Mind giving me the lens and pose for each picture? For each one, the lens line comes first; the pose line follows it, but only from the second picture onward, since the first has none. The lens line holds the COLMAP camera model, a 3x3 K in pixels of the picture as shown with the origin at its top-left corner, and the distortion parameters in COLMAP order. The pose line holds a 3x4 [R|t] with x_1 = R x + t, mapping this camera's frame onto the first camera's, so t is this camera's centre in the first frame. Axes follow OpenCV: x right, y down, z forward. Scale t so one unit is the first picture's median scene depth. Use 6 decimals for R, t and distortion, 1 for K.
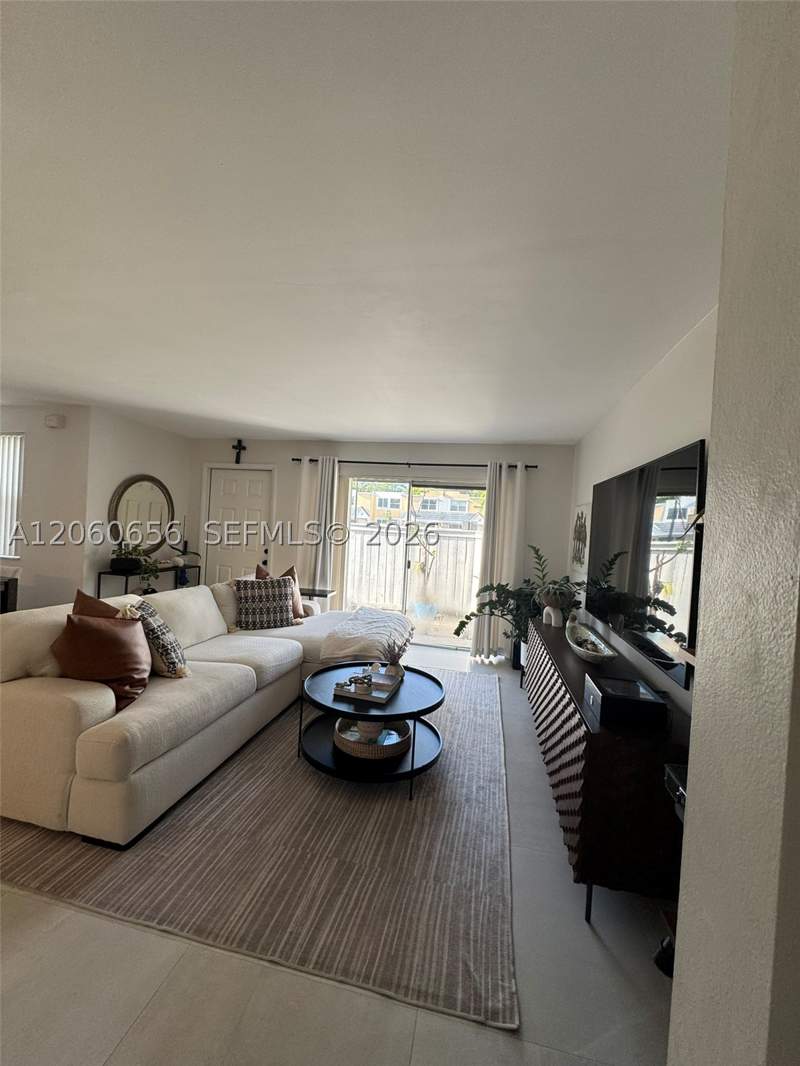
lens RADIAL K [[429.1, 0, 401.1], [0, 429.1, 535.1], [0, 0, 1]] dist [0.001842, -0.000126]
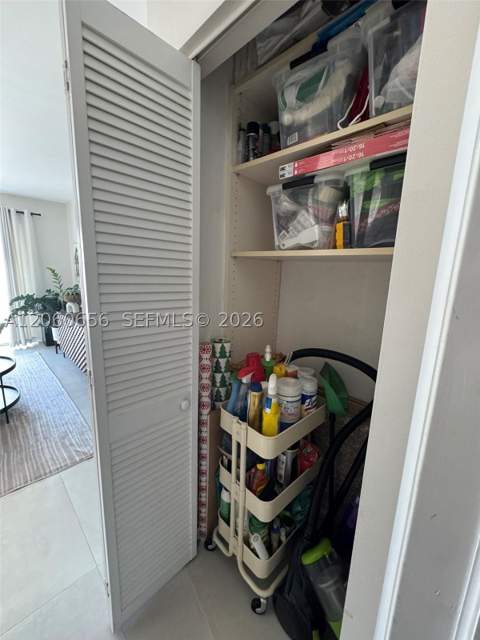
lens RADIAL K [[257.6, 0, 240.8], [0, 257.6, 320.1], [0, 0, 1]] dist [0.001842, -0.000126]
pose [[0.552105, -0.197471, 0.810052, -0.108114], [0.014762, 0.973711, 0.227306, 0.005826], [-0.833644, -0.113539, 0.540506, -0.128649]]
